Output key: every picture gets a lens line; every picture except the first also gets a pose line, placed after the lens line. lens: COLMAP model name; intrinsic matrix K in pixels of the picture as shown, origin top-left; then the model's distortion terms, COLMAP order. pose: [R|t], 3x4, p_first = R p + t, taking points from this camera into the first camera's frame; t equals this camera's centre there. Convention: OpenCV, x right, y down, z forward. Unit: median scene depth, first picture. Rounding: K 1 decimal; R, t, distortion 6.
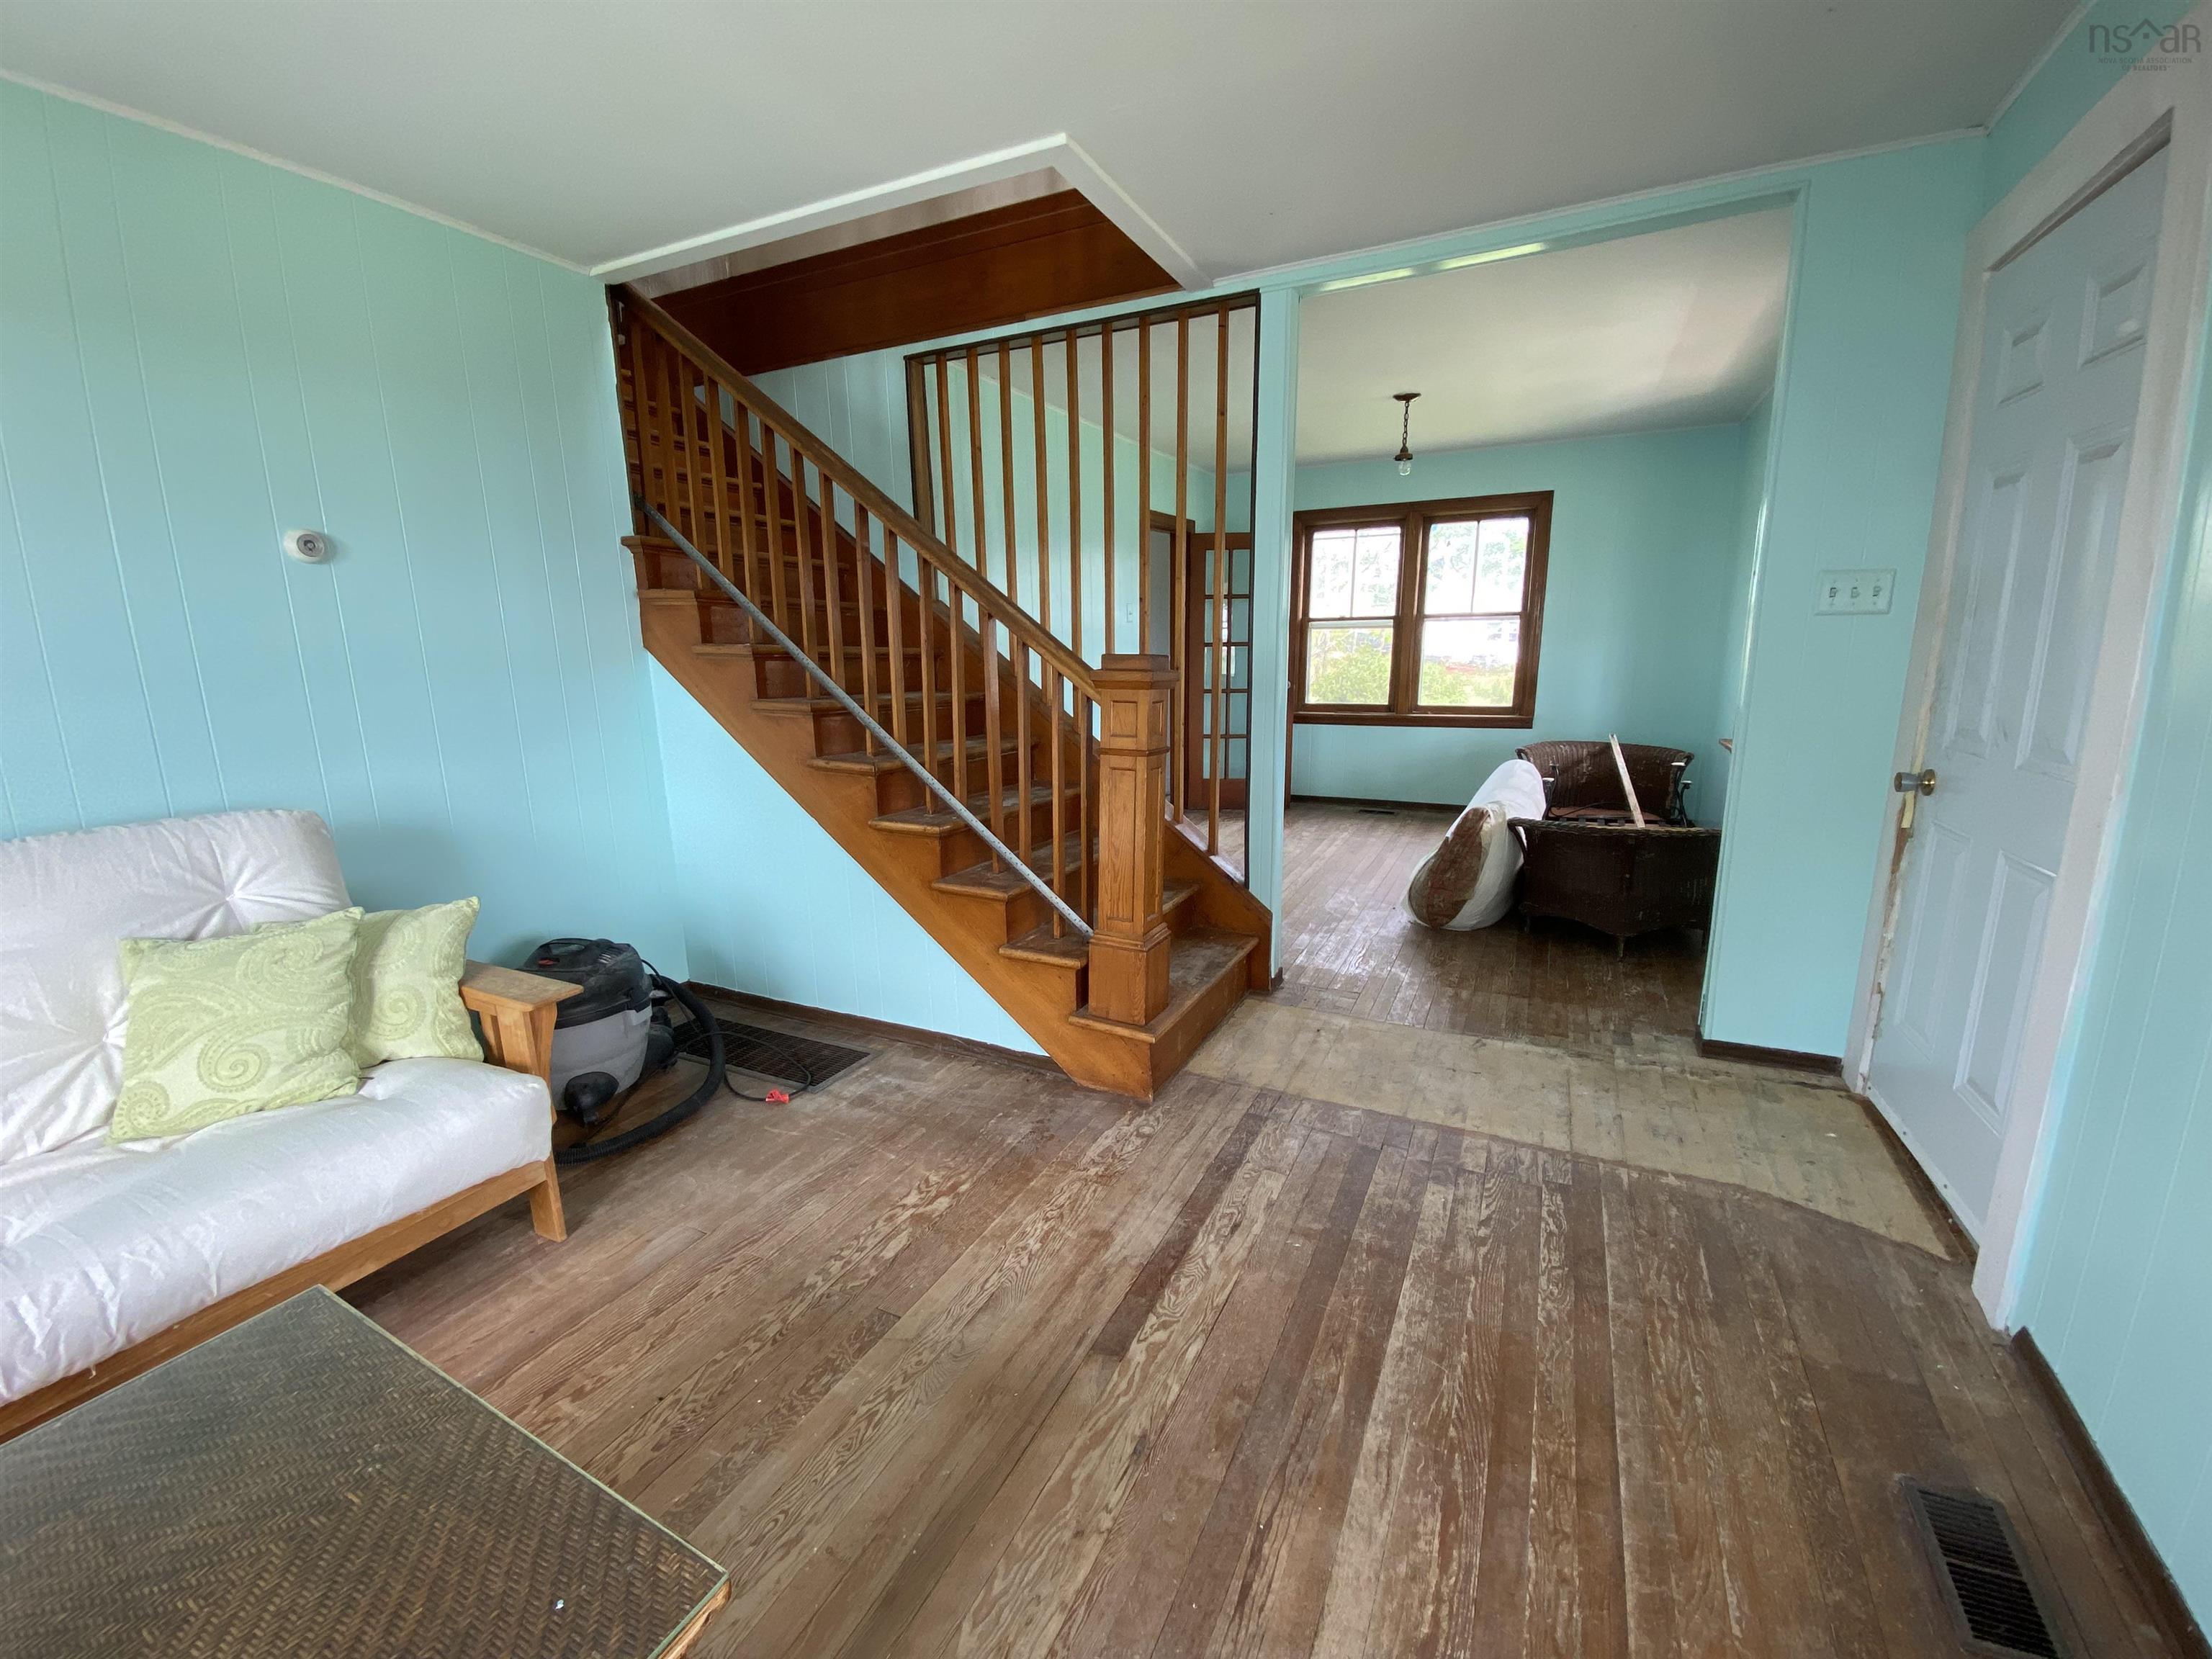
lens RADIAL K [[922.1, 0, 1106.0], [0, 922.1, 829.5], [0, 0, 1]] dist [-0.002457, -0.000395]
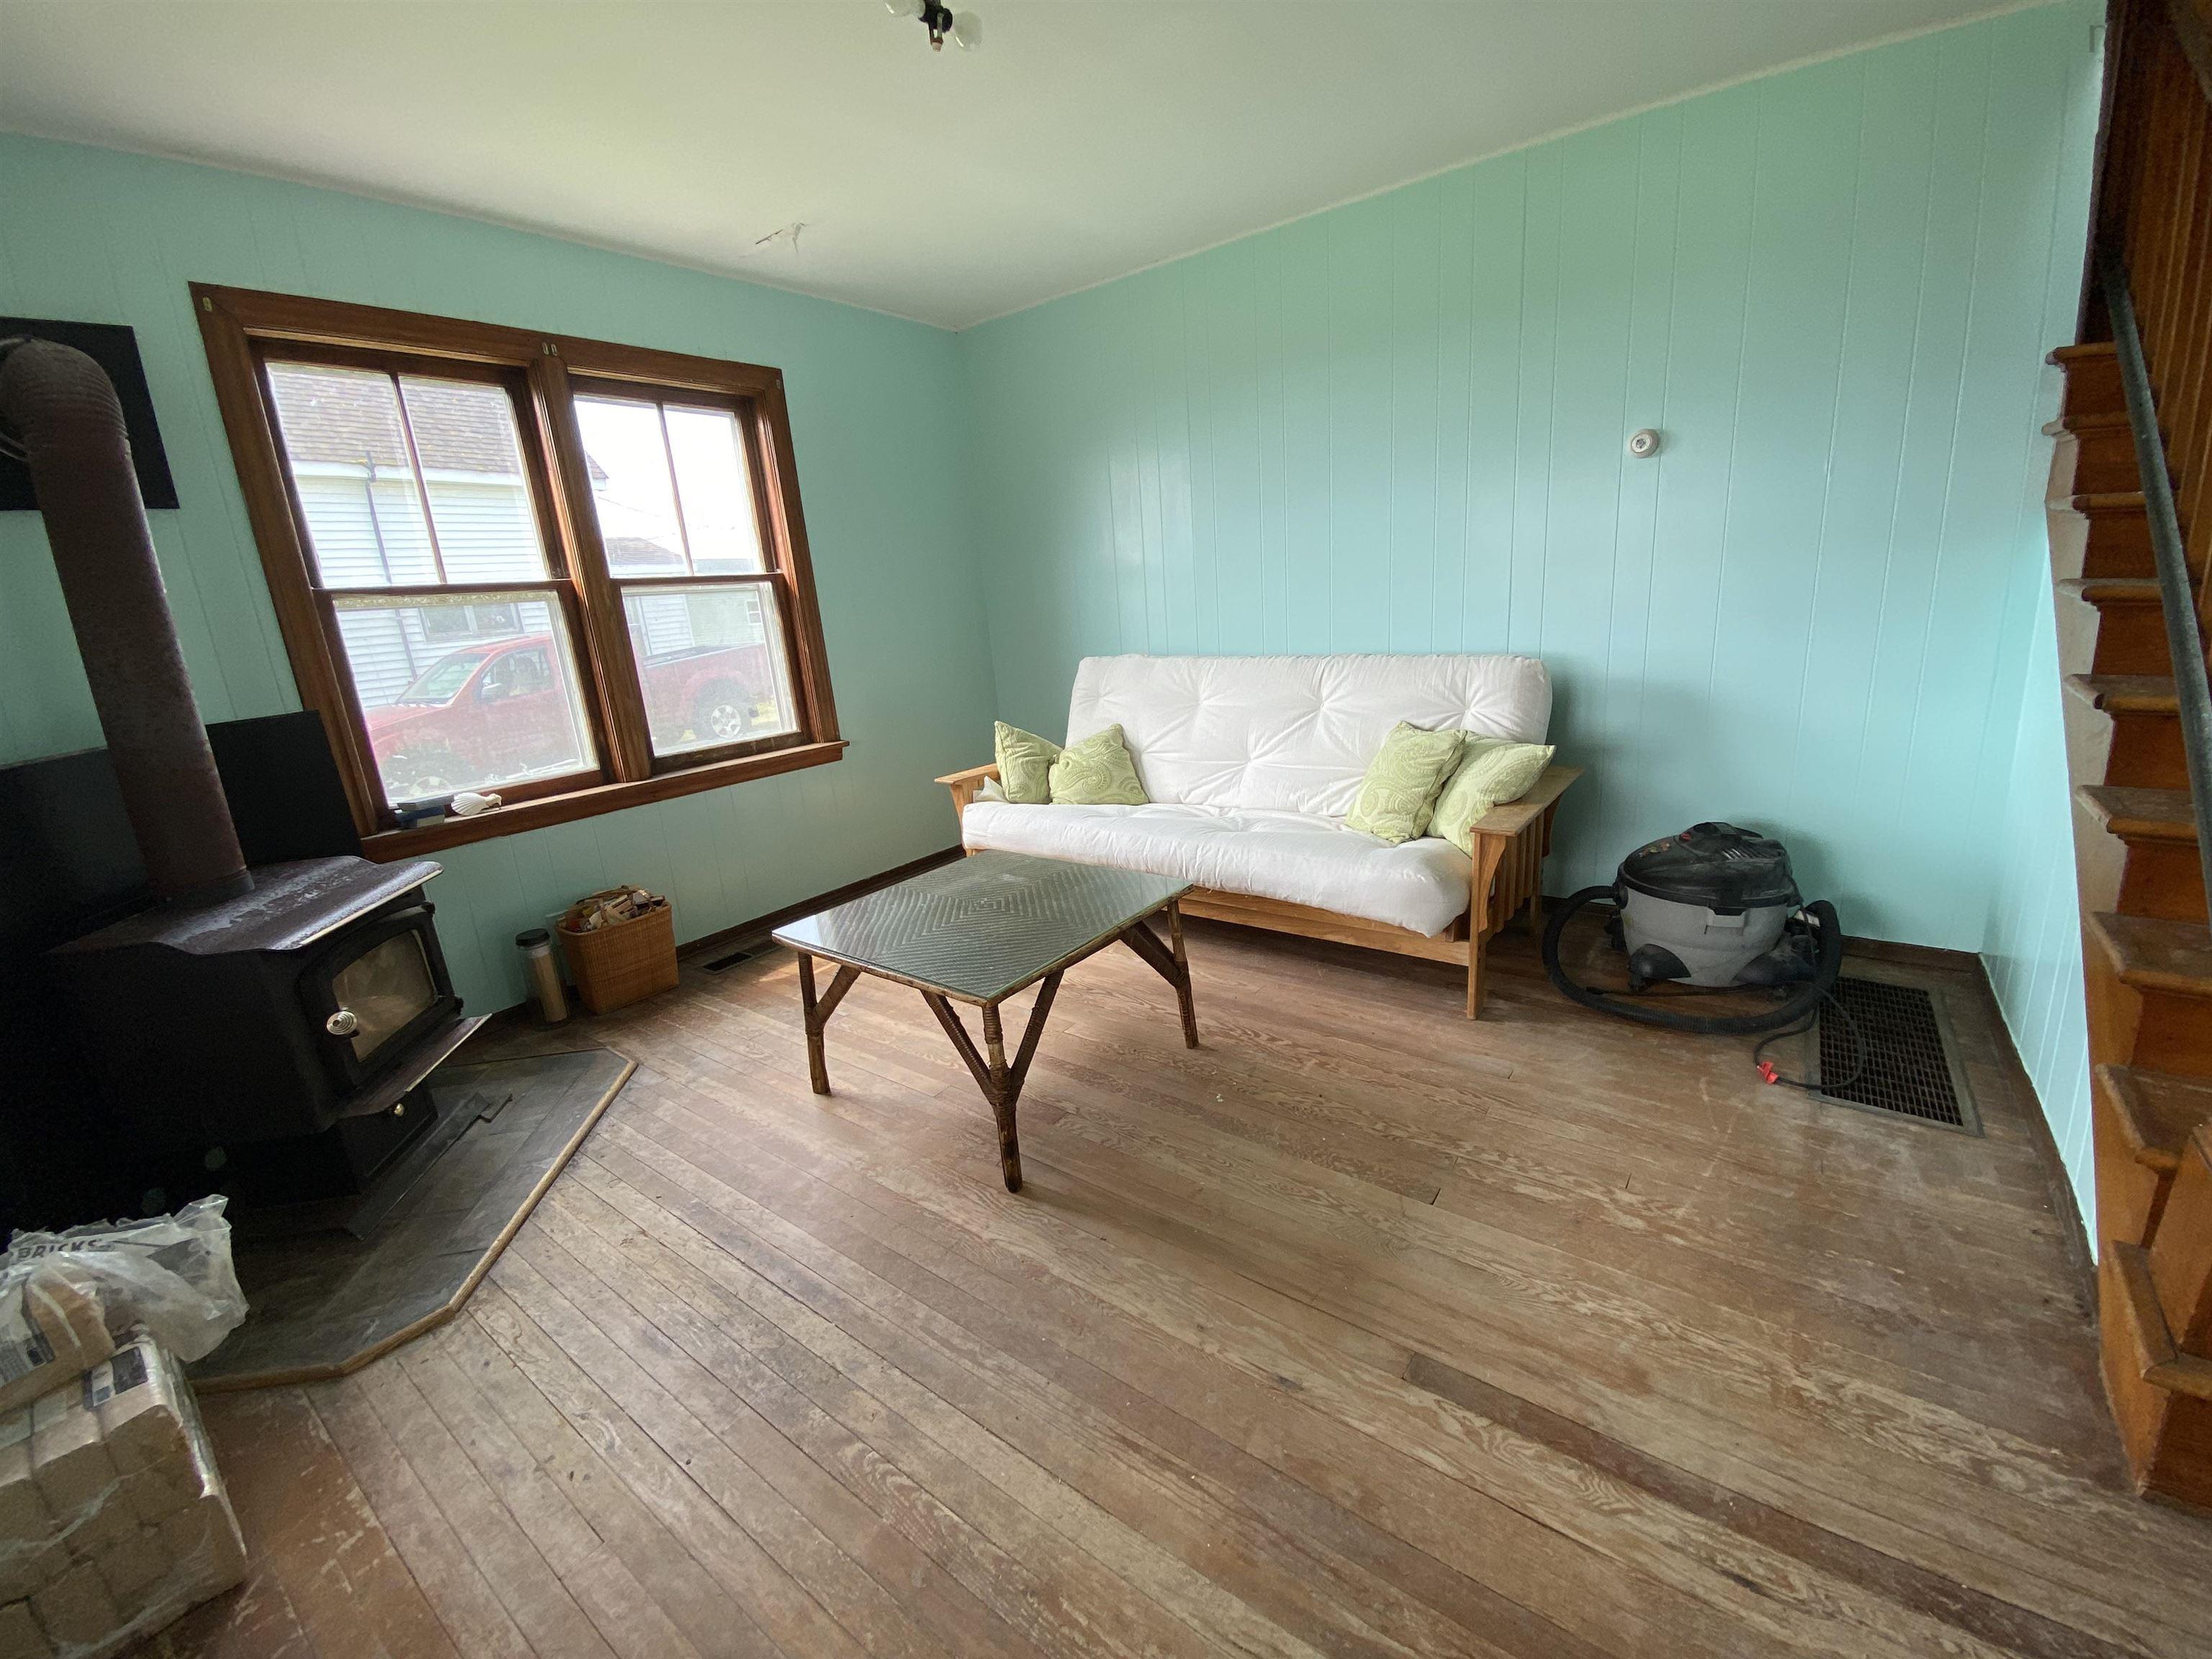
lens RADIAL K [[910.4, 0, 1106.0], [0, 910.4, 829.5], [0, 0, 1]] dist [0.012172, -0.000296]
pose [[-0.176813, 0.286098, -0.941746, 0.698698], [-0.131700, 0.941339, 0.310702, -0.145640], [0.975393, 0.178964, -0.128762, 0.697587]]
